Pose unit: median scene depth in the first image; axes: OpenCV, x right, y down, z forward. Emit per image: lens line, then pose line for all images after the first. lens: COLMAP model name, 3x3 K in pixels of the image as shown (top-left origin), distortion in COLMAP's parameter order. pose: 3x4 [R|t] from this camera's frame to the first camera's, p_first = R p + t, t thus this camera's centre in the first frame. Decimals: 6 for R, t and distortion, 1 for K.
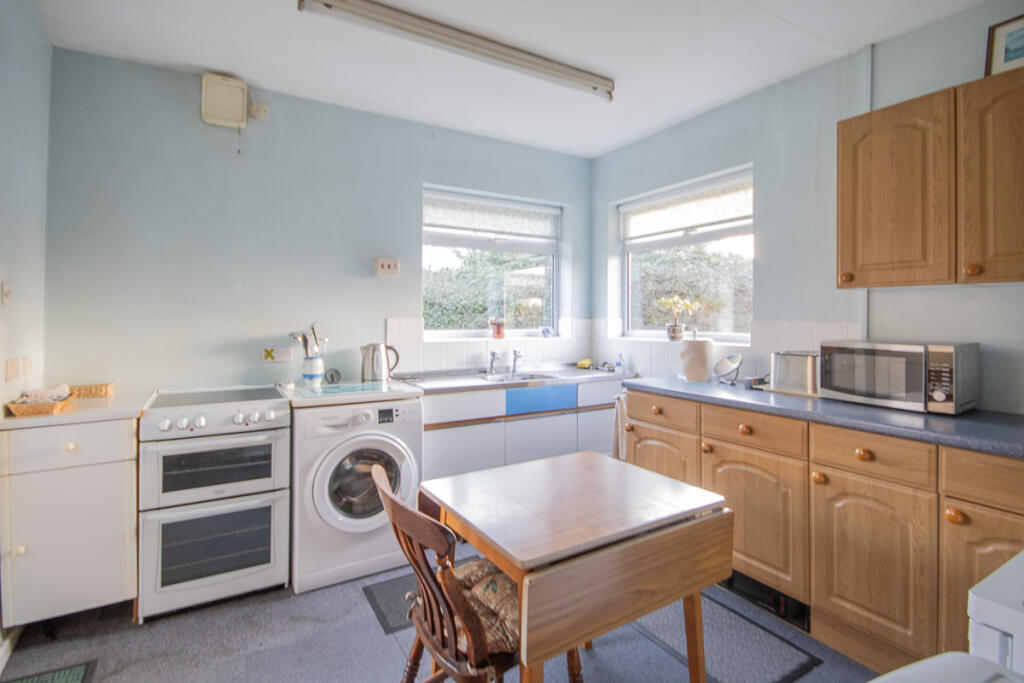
lens RADIAL K [[504.2, 0, 515.8], [0, 504.2, 309.0], [0, 0, 1]] dist [-0.000984, -0.000805]
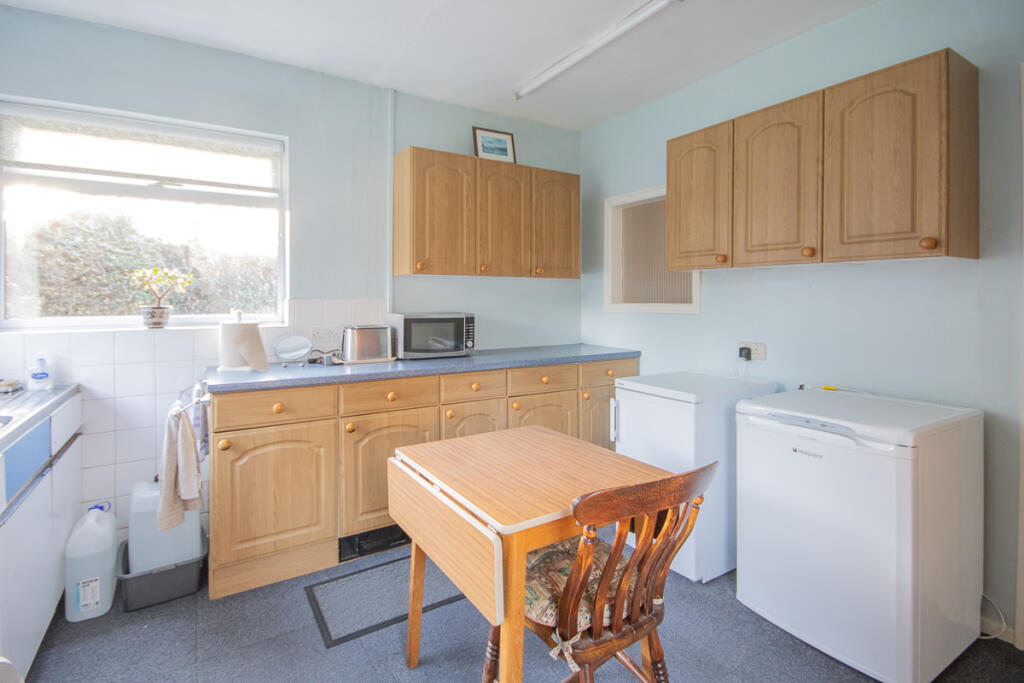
lens RADIAL K [[504.2, 0, 515.8], [0, 504.2, 309.0], [0, 0, 1]] dist [-0.000984, -0.000805]
pose [[-0.023249, -0.018244, 0.999563, -0.567605], [-0.012119, 0.999765, 0.017965, 0.019160], [-0.999656, -0.011696, -0.023465, 0.643485]]
